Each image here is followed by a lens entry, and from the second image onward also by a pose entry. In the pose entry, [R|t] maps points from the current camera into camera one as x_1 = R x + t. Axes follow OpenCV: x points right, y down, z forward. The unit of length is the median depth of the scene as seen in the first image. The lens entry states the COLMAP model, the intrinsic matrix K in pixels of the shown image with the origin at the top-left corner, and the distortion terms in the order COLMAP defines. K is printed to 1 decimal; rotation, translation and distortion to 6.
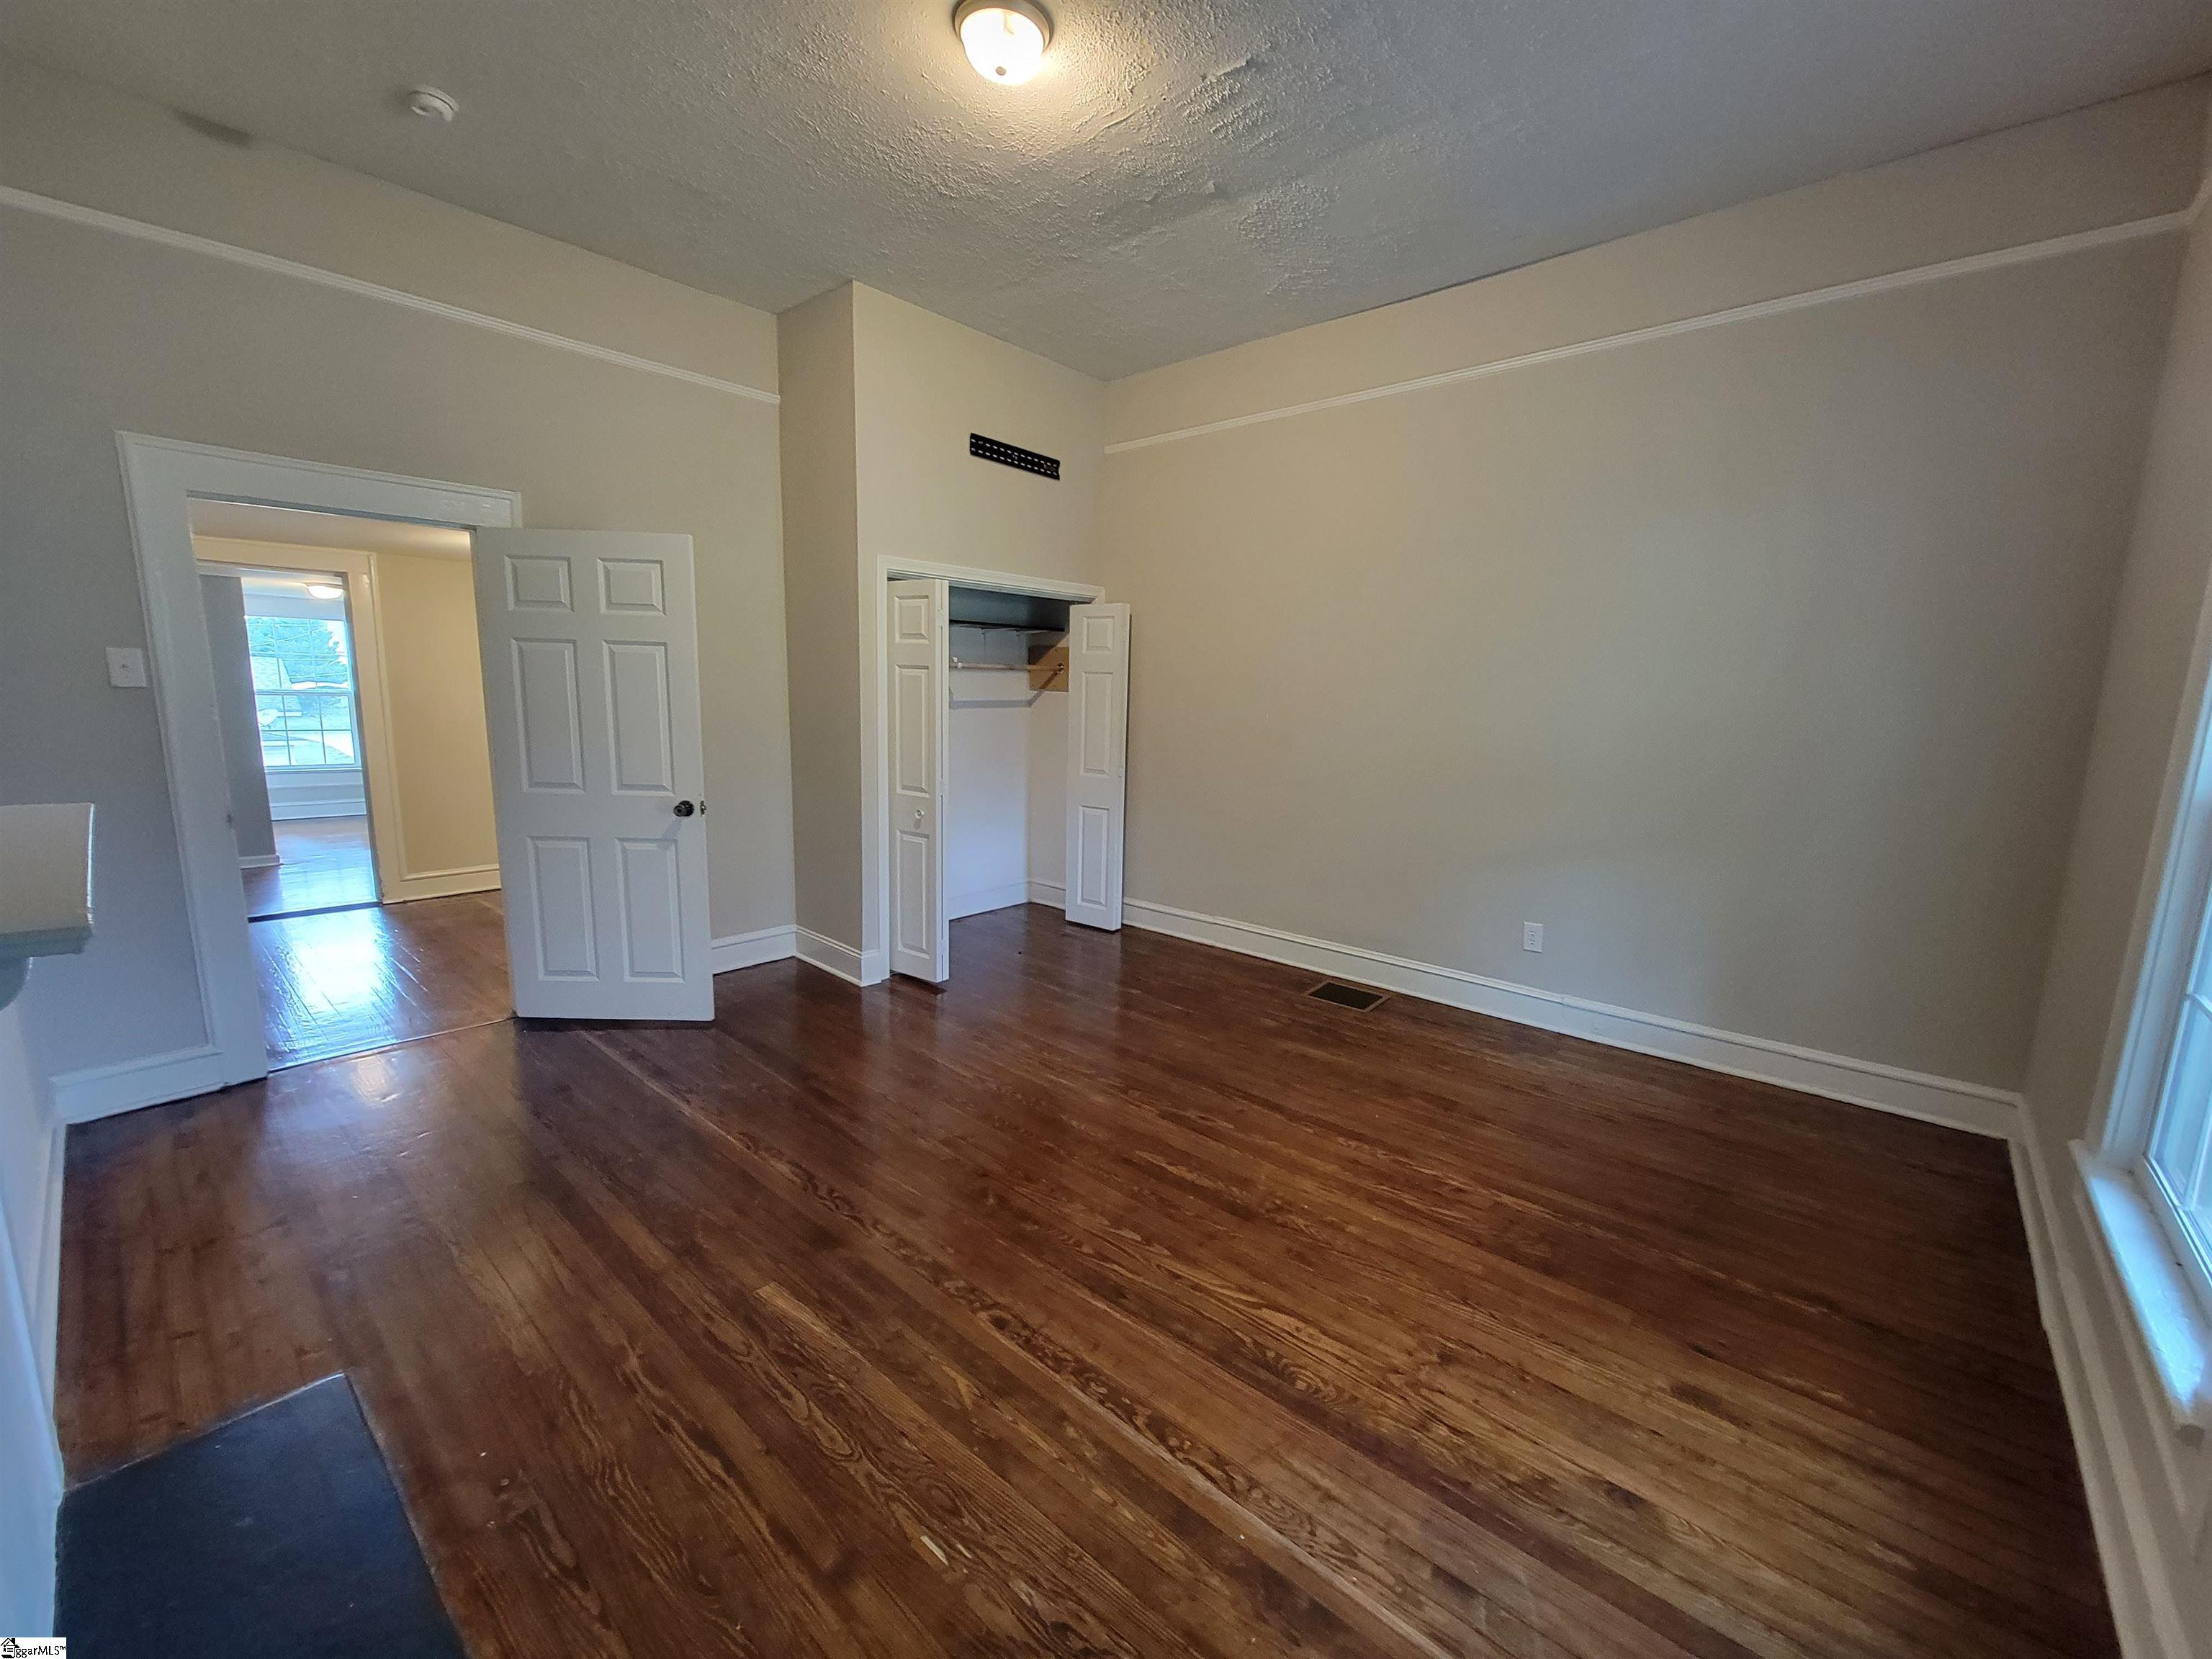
lens RADIAL K [[903.7, 0, 1114.4], [0, 903.7, 831.4], [0, 0, 1]] dist [-0.002115, 0.000088]
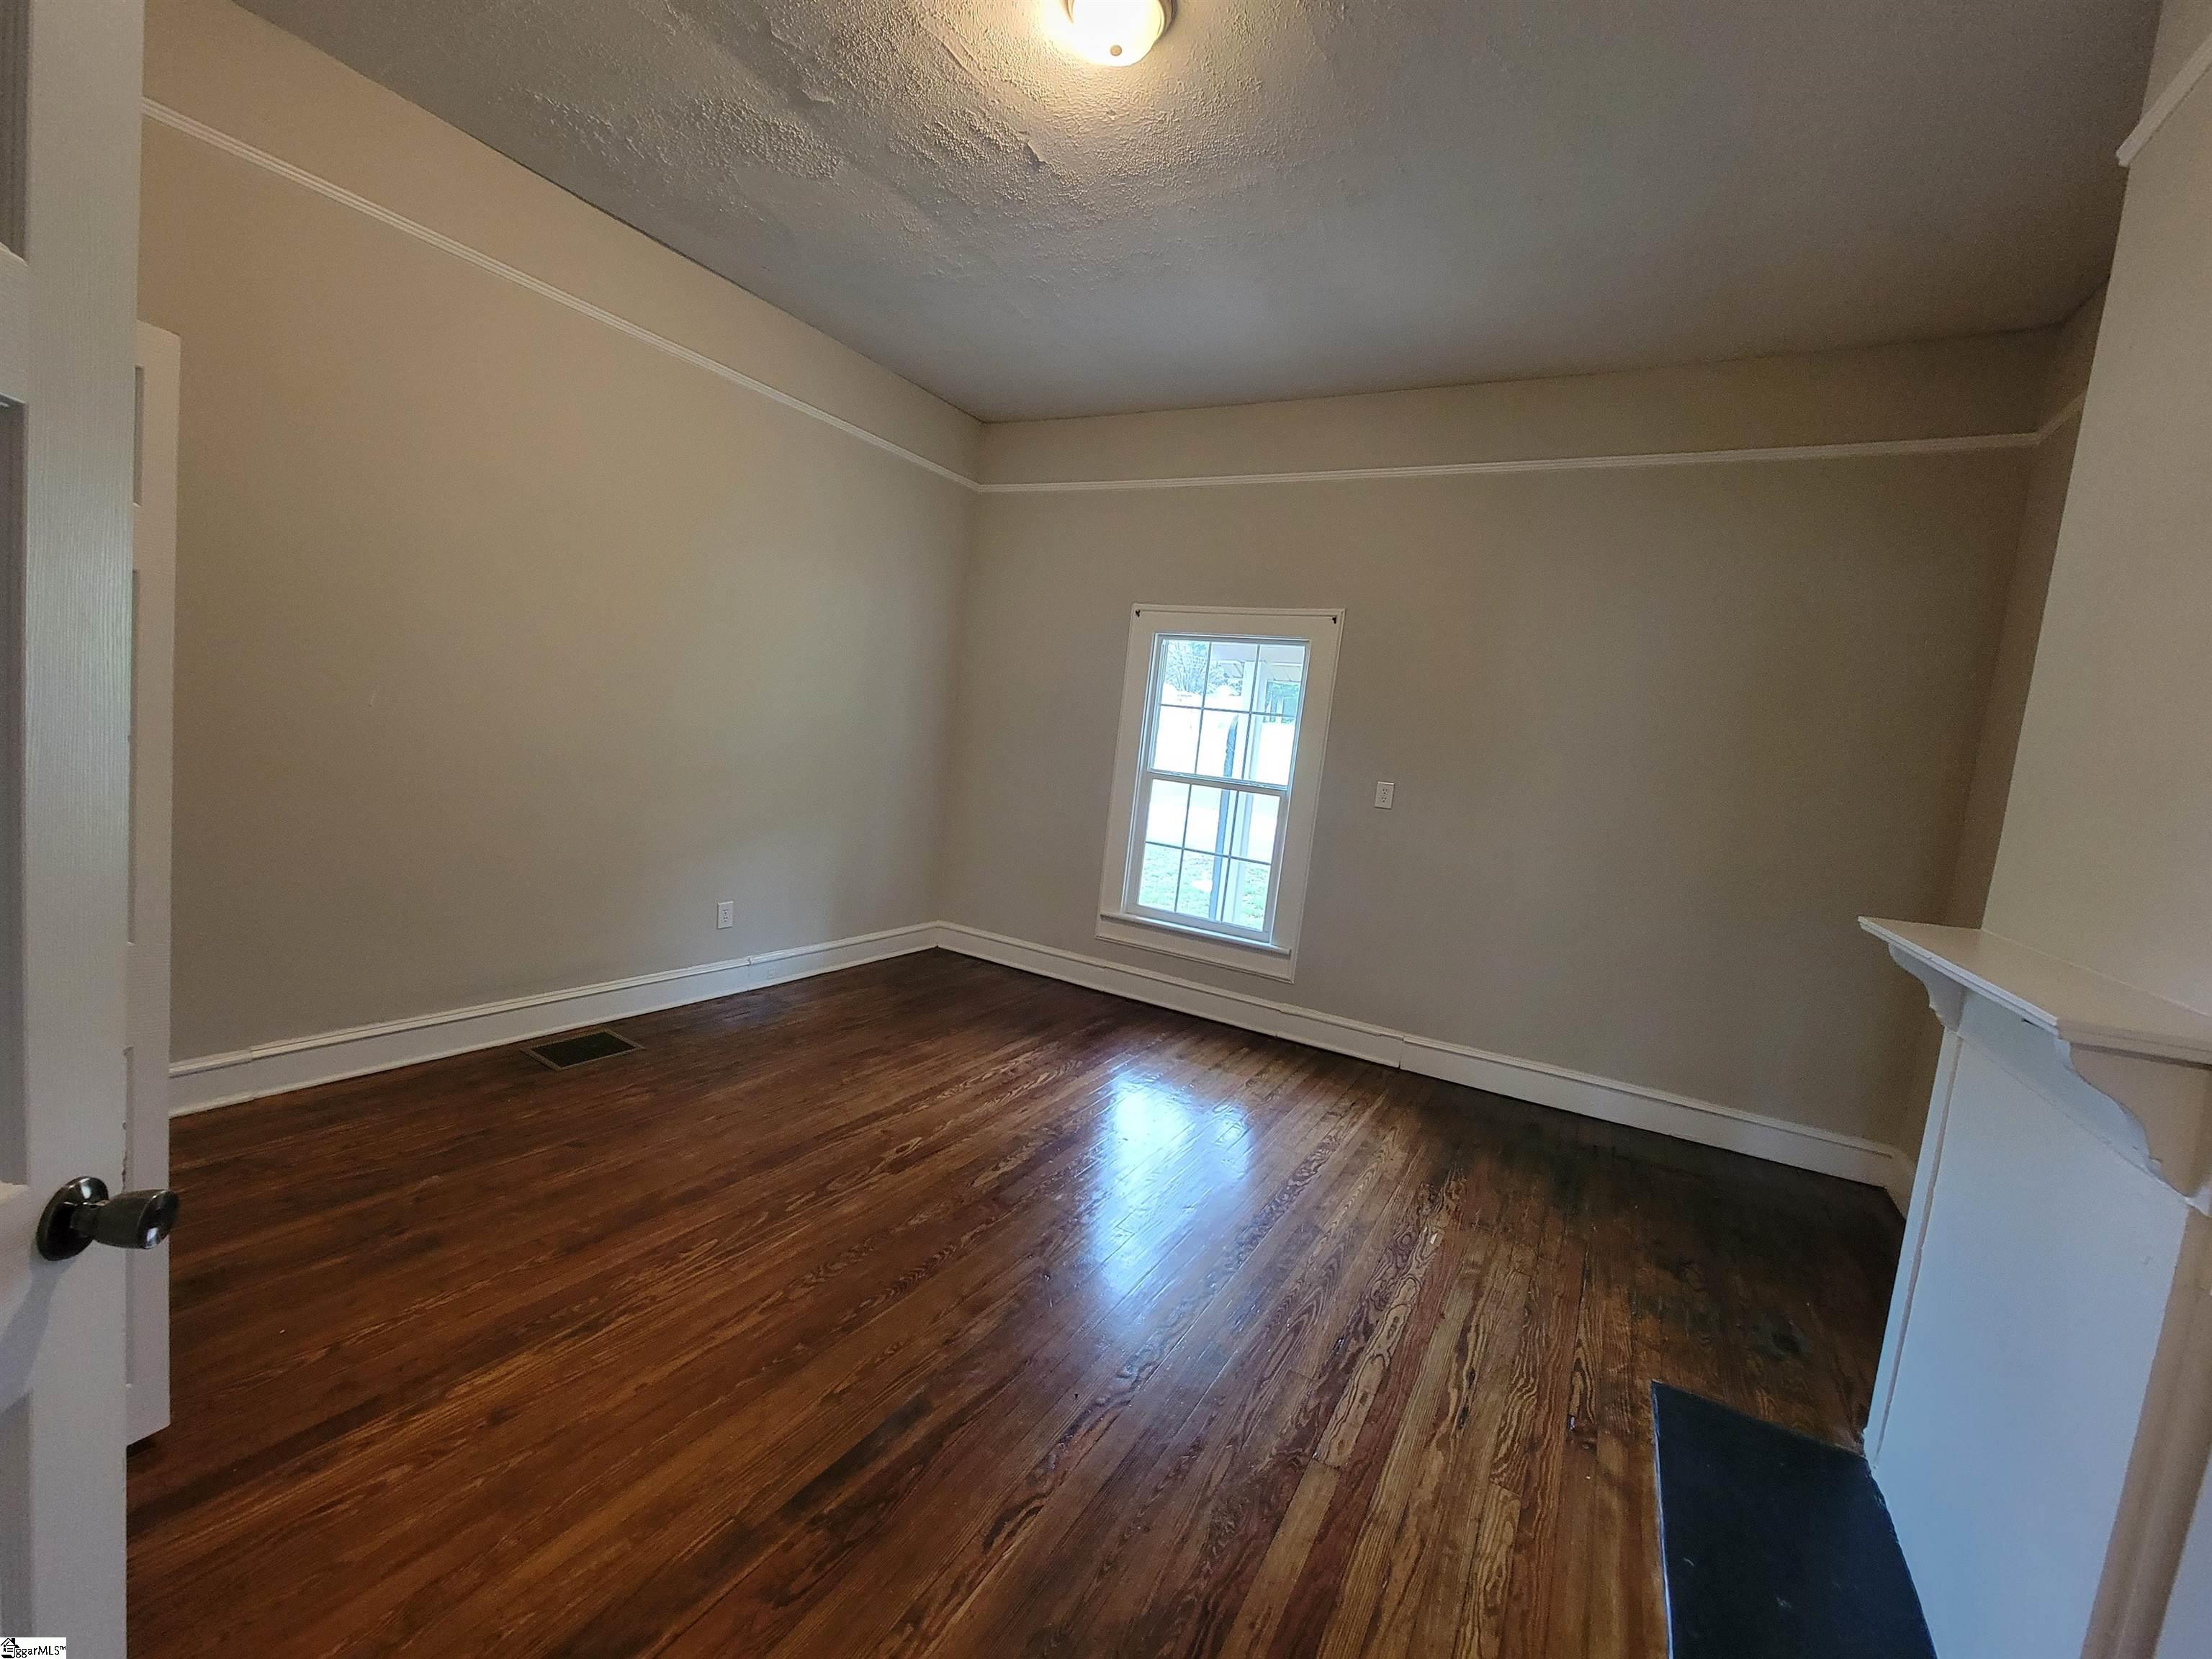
lens RADIAL K [[913.4, 0, 1111.8], [0, 913.4, 828.8], [0, 0, 1]] dist [-0.001708, -0.000147]
pose [[-0.203554, -0.138538, 0.969213, -0.873274], [0.046903, 0.987422, 0.150992, -0.165145], [-0.977940, 0.076194, -0.194496, 0.970120]]
